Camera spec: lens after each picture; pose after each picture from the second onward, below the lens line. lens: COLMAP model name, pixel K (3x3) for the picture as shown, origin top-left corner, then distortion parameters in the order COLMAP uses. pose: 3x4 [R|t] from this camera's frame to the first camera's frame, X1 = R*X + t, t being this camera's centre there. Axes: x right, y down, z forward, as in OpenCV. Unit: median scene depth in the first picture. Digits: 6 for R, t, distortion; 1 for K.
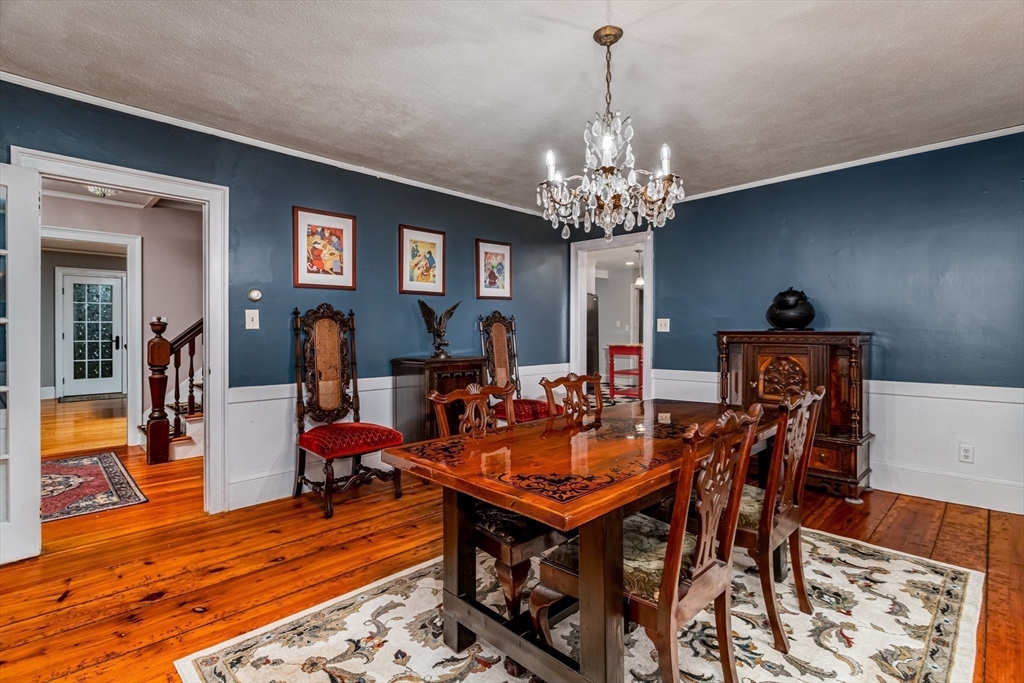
lens RADIAL K [[491.6, 0, 510.1], [0, 491.6, 340.7], [0, 0, 1]] dist [0.001322, 0.001001]
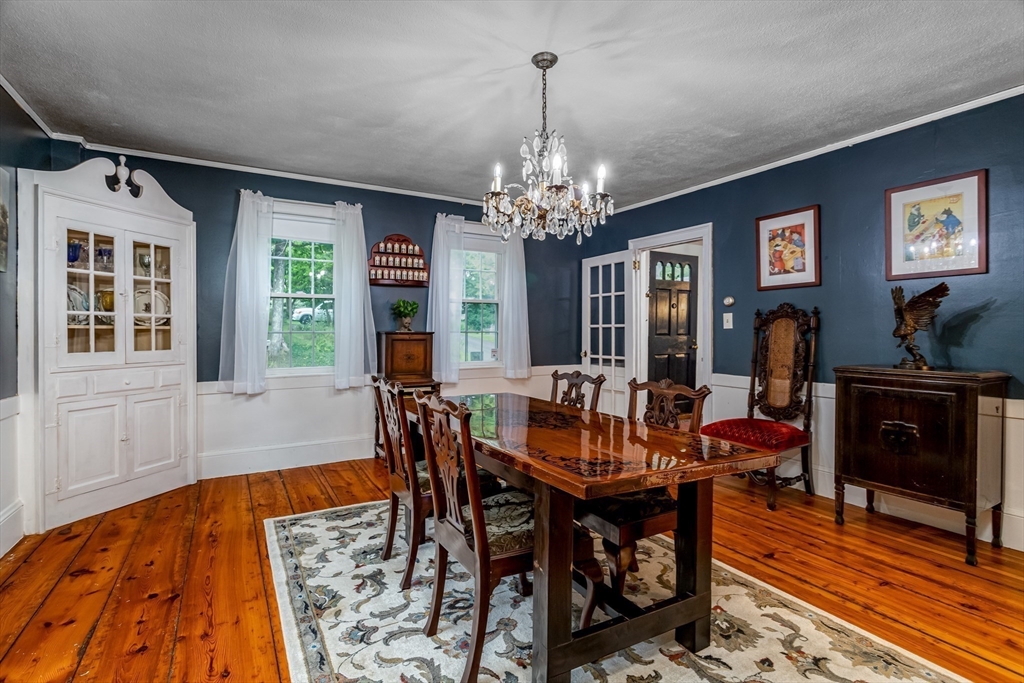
lens RADIAL K [[504.8, 0, 509.5], [0, 504.8, 348.6], [0, 0, 1]] dist [0.000566, 0.000215]
pose [[-0.273644, 0.035277, -0.961184, 0.805057], [-0.016588, 0.999005, 0.041388, -0.015827], [0.961688, 0.027270, -0.272787, 0.761658]]
